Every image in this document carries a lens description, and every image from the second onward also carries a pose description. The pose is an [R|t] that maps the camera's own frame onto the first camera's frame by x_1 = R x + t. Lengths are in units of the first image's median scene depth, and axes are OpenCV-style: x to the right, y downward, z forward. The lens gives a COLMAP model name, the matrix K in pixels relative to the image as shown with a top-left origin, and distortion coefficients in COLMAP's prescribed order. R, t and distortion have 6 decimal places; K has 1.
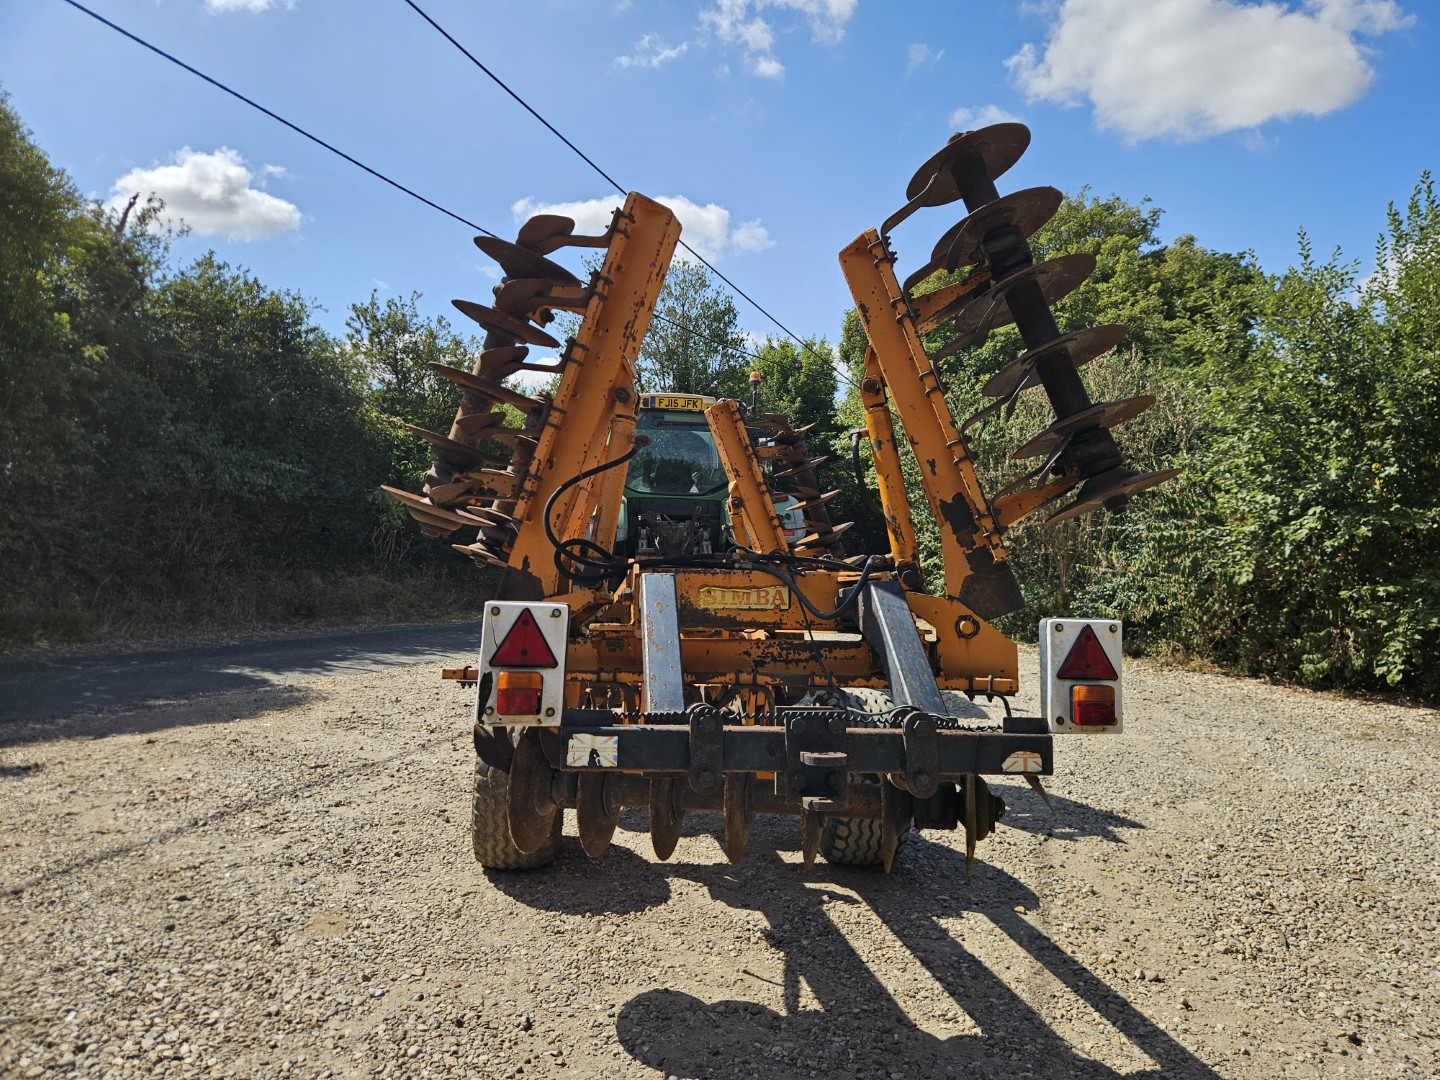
lens RADIAL K [[965.0, 0, 730.6], [0, 965.0, 535.8], [0, 0, 1]] dist [0.063240, -0.047727]
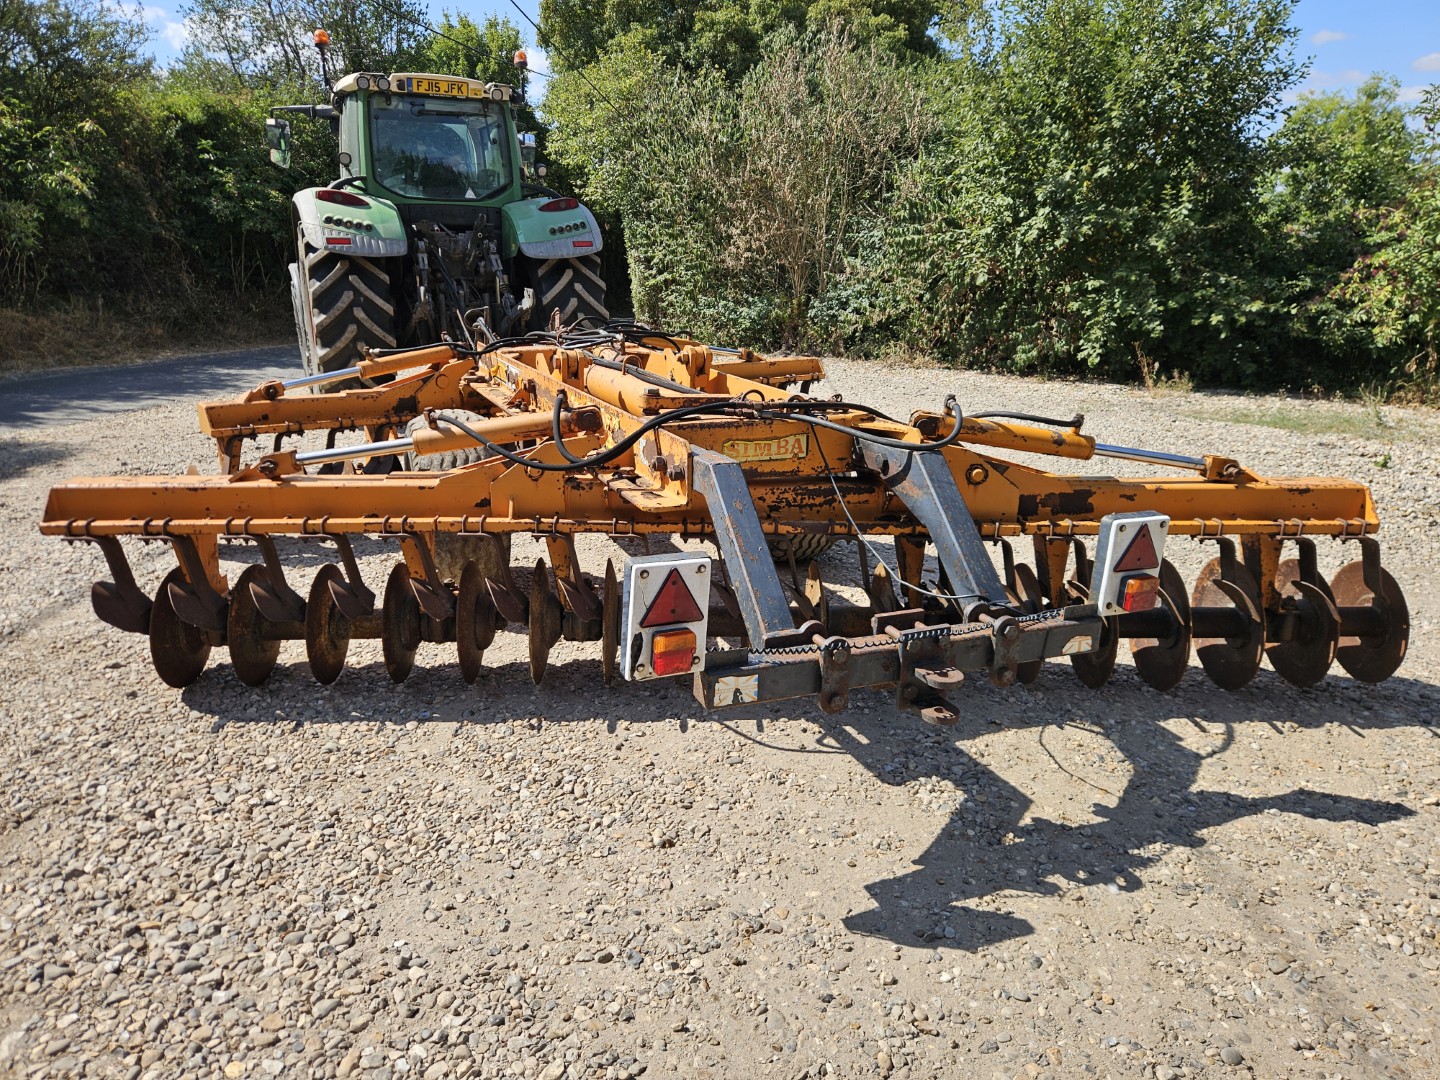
lens RADIAL K [[965.0, 0, 720.6], [0, 965.0, 532.6], [0, 0, 1]] dist [0.063240, -0.047727]
pose [[0.948293, -0.109077, 0.298066, -0.108759], [0.022961, 0.960209, 0.278338, 0.006517], [-0.316566, -0.257102, 0.913063, 0.016727]]
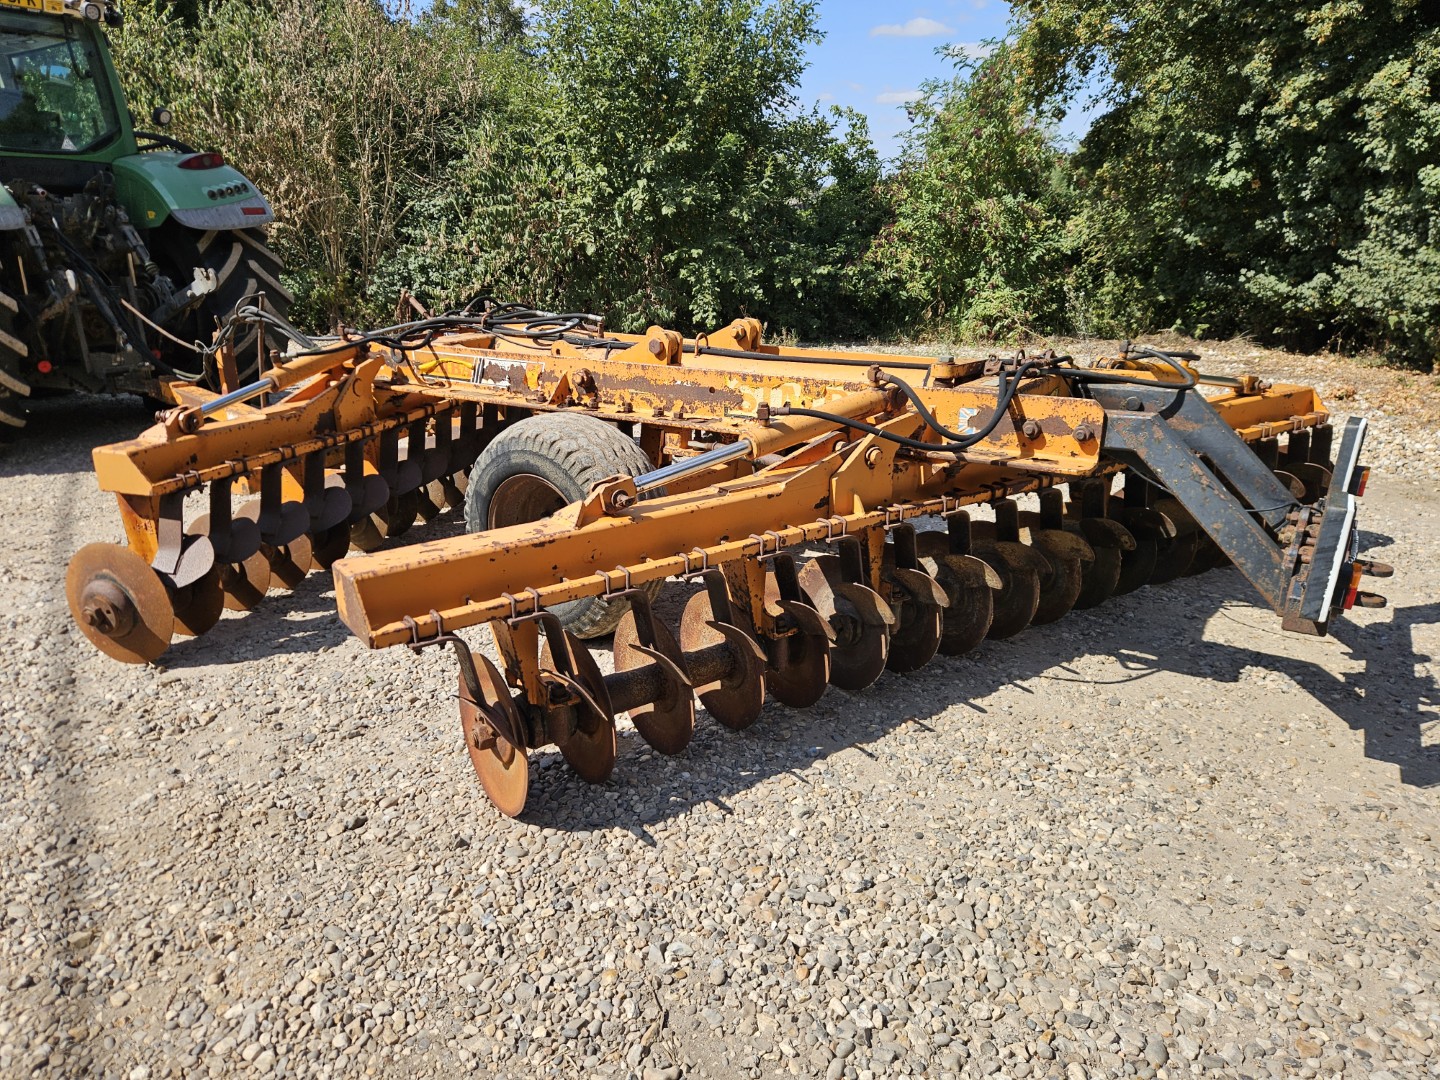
lens RADIAL K [[965.0, 0, 701.9], [0, 965.0, 539.4], [0, 0, 1]] dist [0.063240, -0.047727]
pose [[0.614870, -0.270519, 0.740780, -0.309869], [0.026818, 0.945956, 0.323186, 0.002070], [-0.788172, -0.178851, 0.588894, 0.184792]]
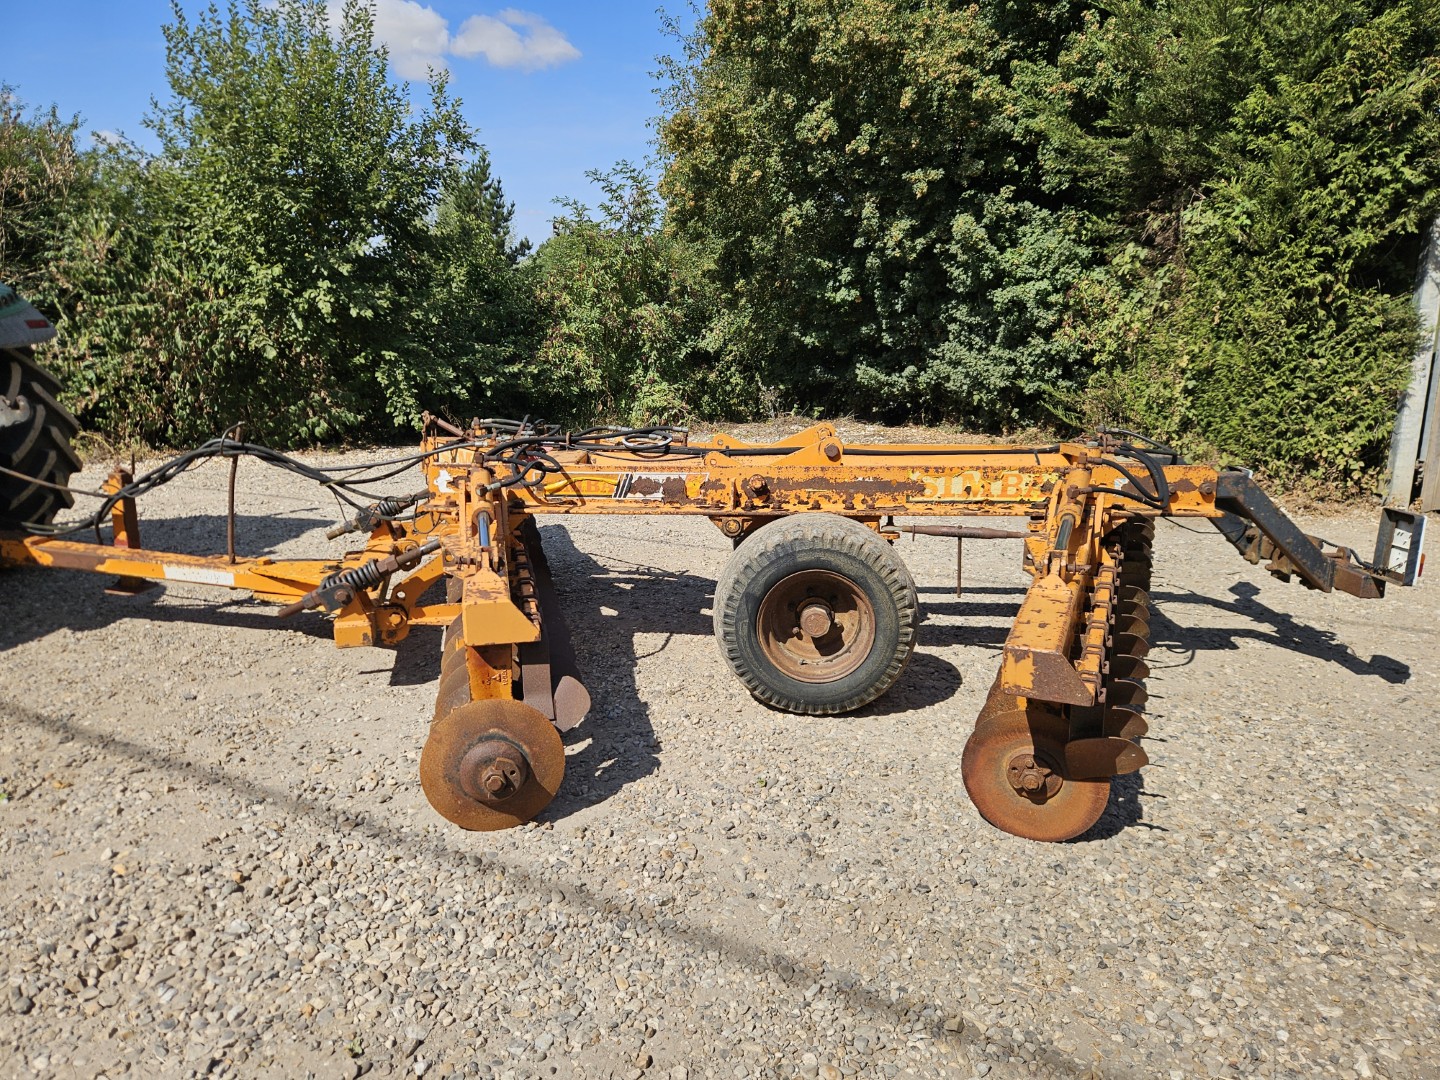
lens RADIAL K [[965.0, 0, 698.3], [0, 965.0, 543.5], [0, 0, 1]] dist [0.063240, -0.047727]
pose [[0.138577, -0.253480, 0.957363, -0.443237], [0.015266, 0.967122, 0.253854, -0.016558], [-0.990234, -0.020563, 0.137891, 0.409708]]
